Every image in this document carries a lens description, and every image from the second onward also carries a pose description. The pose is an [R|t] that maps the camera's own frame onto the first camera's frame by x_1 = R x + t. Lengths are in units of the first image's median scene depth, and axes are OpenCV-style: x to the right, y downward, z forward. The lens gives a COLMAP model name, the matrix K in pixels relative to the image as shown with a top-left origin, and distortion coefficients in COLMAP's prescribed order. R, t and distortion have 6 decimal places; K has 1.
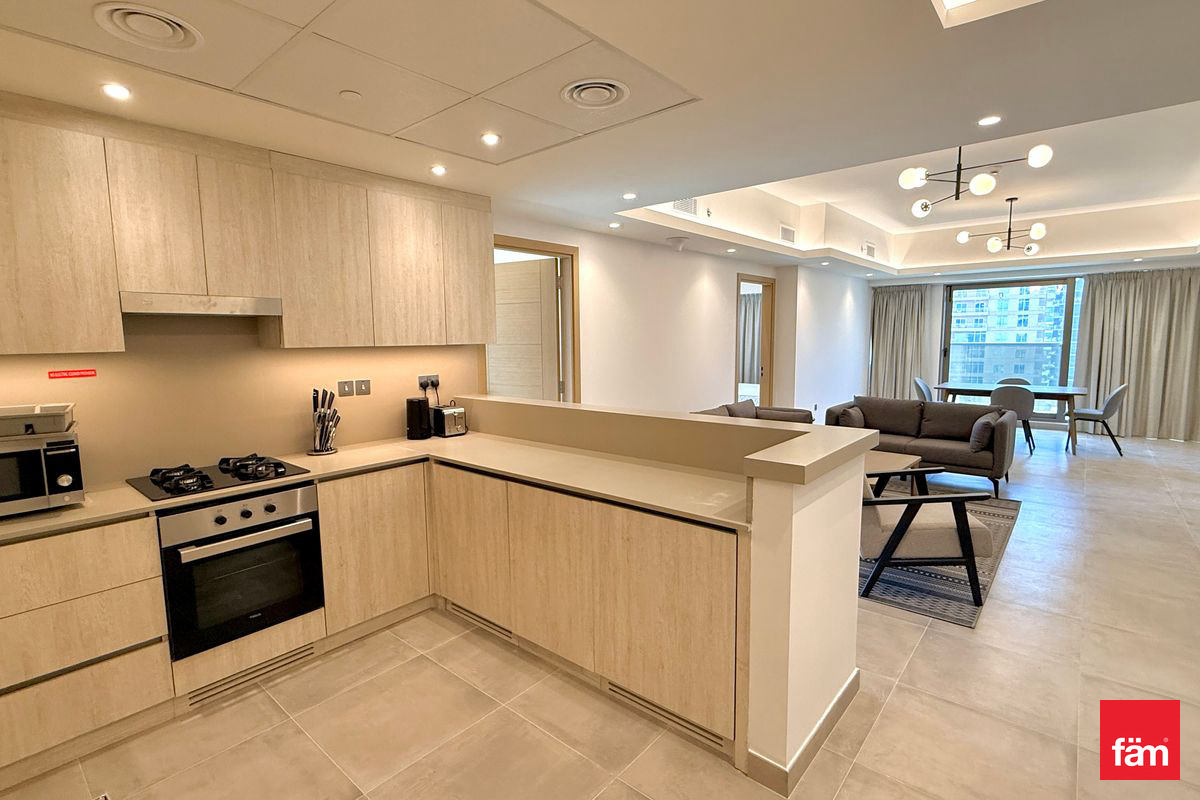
lens RADIAL K [[567.6, 0, 593.1], [0, 567.6, 397.7], [0, 0, 1]] dist [-0.001581, 0.000324]
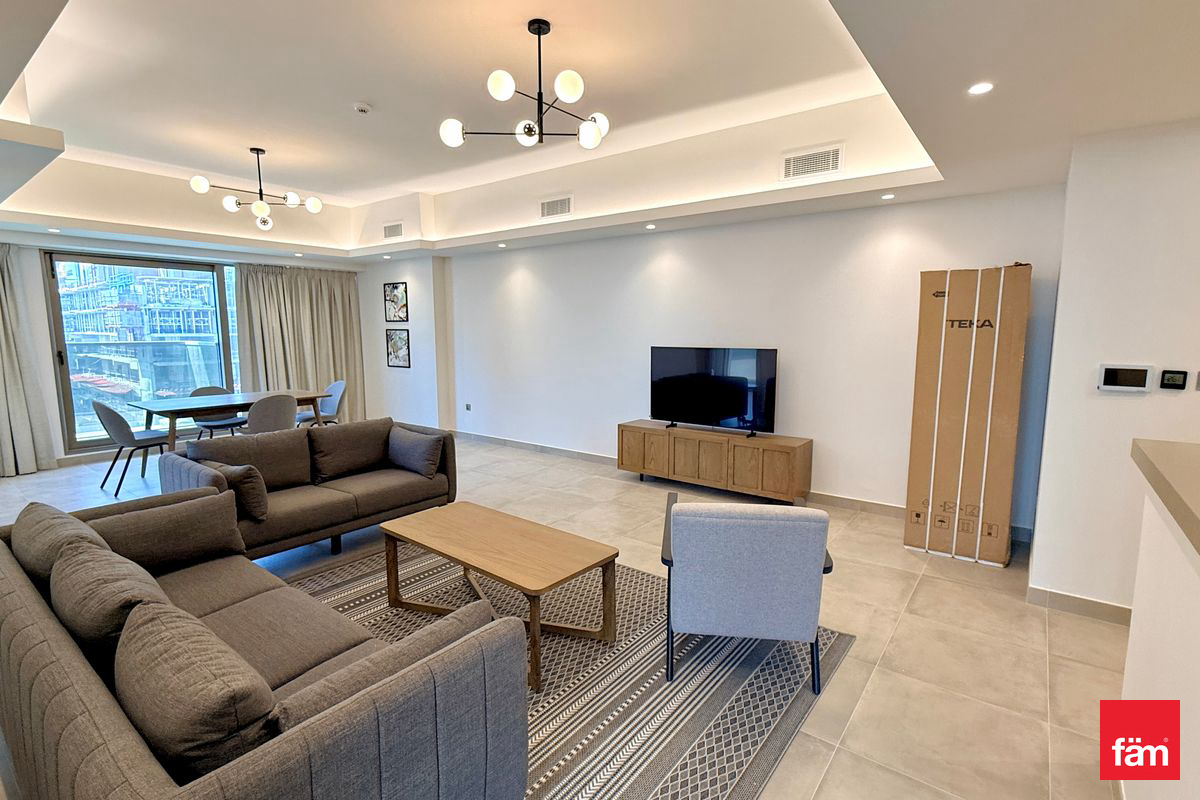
lens RADIAL K [[567.6, 0, 604.9], [0, 567.6, 399.6], [0, 0, 1]] dist [-0.001581, 0.000324]
pose [[-0.068222, -0.109772, 0.991613, -0.171408], [0.108443, 0.987224, 0.116747, -0.122988], [-0.991759, 0.115498, -0.055447, 1.287381]]
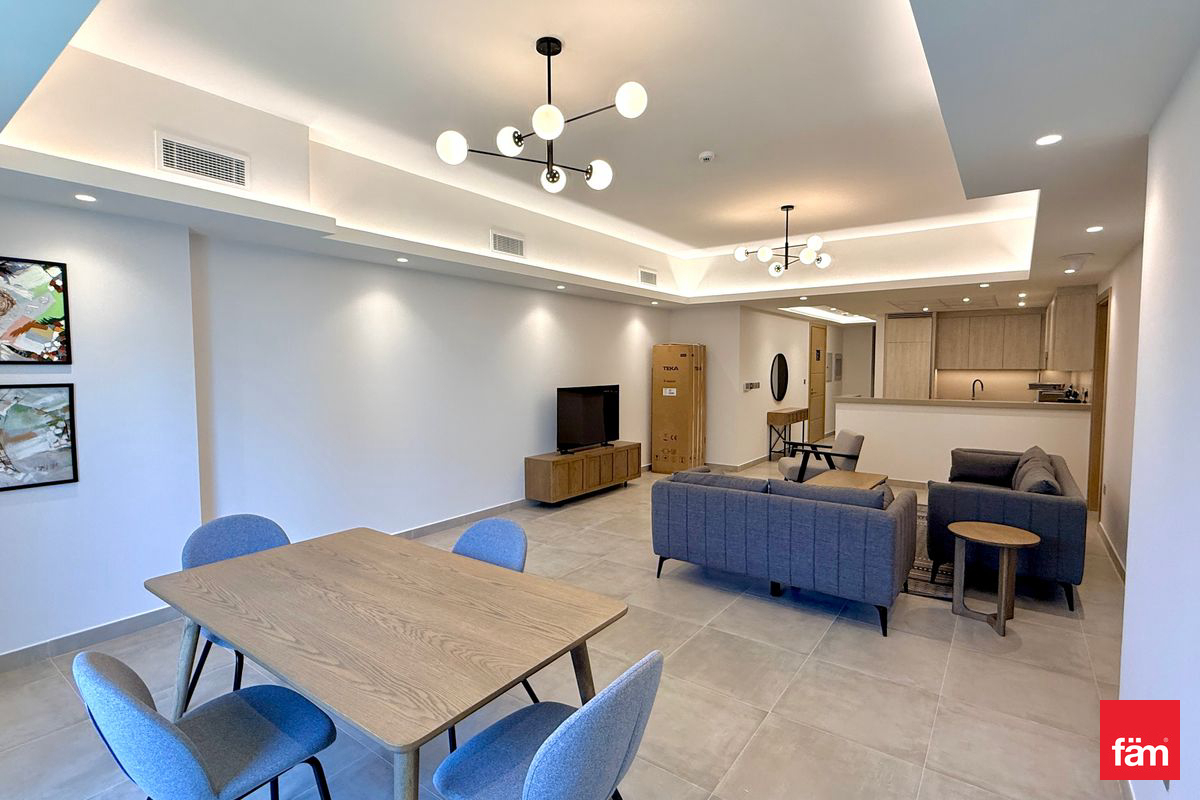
lens RADIAL K [[567.6, 0, 595.7], [0, 567.6, 403.3], [0, 0, 1]] dist [-0.001581, 0.000324]
pose [[-0.996660, 0.021133, -0.078882, 1.536607], [0.006871, 0.984212, 0.176860, -0.359337], [0.081374, 0.175728, -0.981070, 2.972908]]
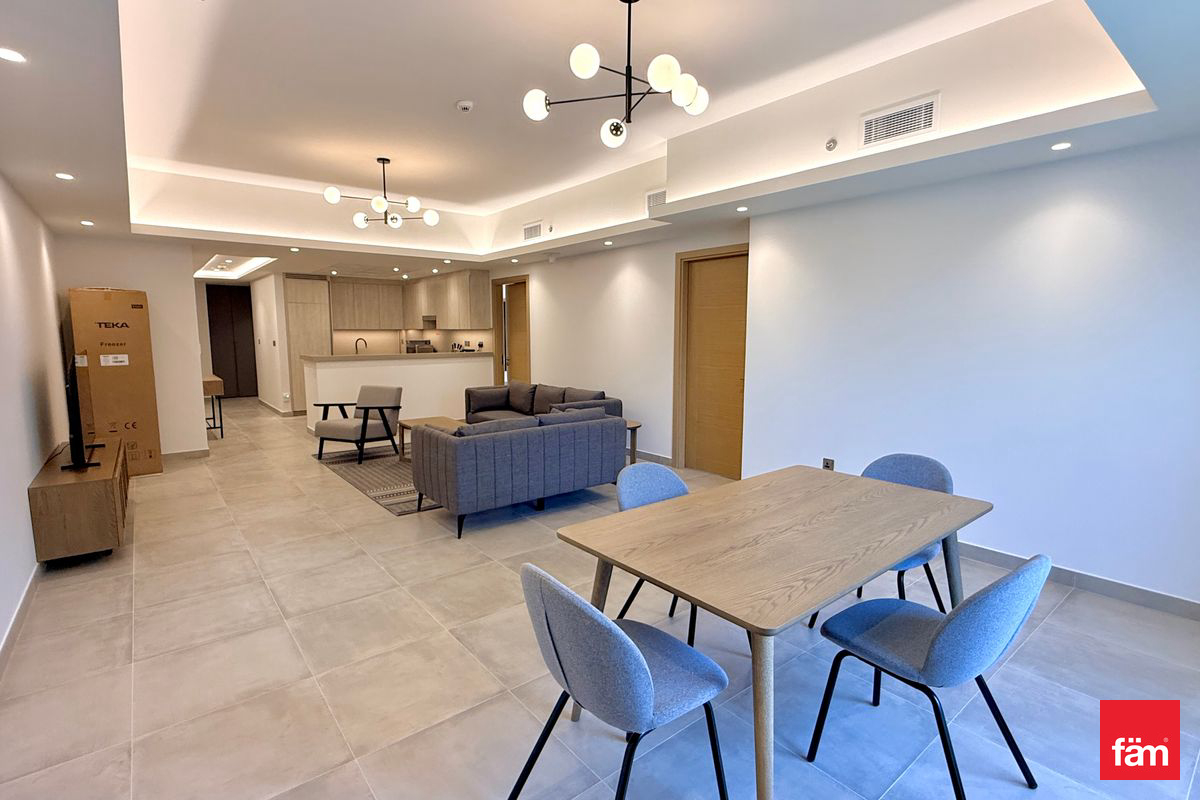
lens RADIAL K [[567.6, 0, 593.0], [0, 567.6, 401.4], [0, 0, 1]] dist [-0.001581, 0.000324]
pose [[-0.180405, 0.135491, -0.974216, 2.428437], [-0.106029, 0.982016, 0.156210, -0.260255], [0.977861, 0.131476, -0.162795, 2.232257]]
